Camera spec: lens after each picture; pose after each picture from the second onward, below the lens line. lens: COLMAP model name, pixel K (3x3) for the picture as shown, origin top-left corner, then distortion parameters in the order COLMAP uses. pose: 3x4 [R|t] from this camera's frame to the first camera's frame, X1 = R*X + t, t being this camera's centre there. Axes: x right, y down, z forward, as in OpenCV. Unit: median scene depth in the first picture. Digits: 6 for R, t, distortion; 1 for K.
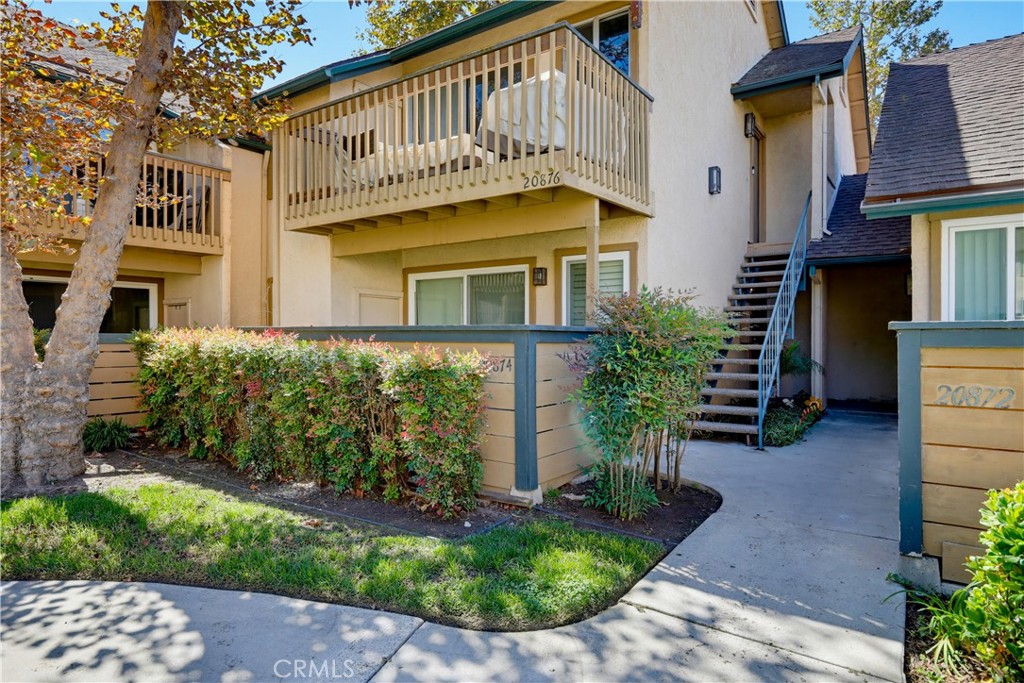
lens RADIAL K [[589.2, 0, 510.6], [0, 589.2, 340.5], [0, 0, 1]] dist [0.001182, 0.001224]
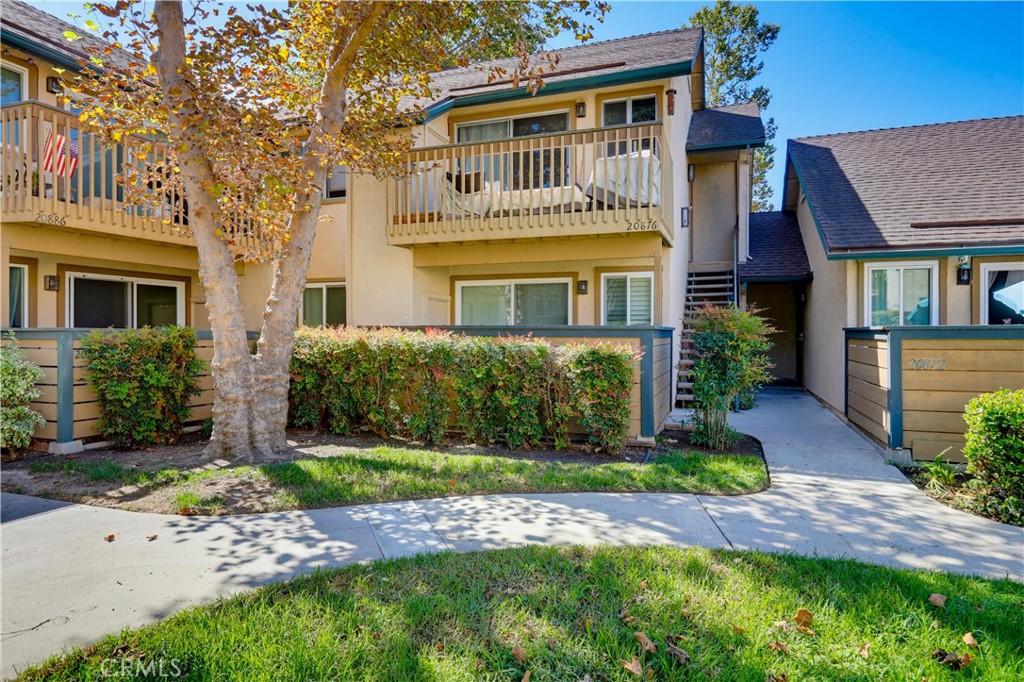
lens RADIAL K [[589.2, 0, 510.6], [0, 589.2, 340.0], [0, 0, 1]] dist [0.001182, 0.001224]
pose [[0.963113, -0.002504, 0.269086, -0.629780], [0.001036, 0.999984, 0.005598, 0.000942], [-0.269095, -0.005112, 0.963100, -0.300992]]
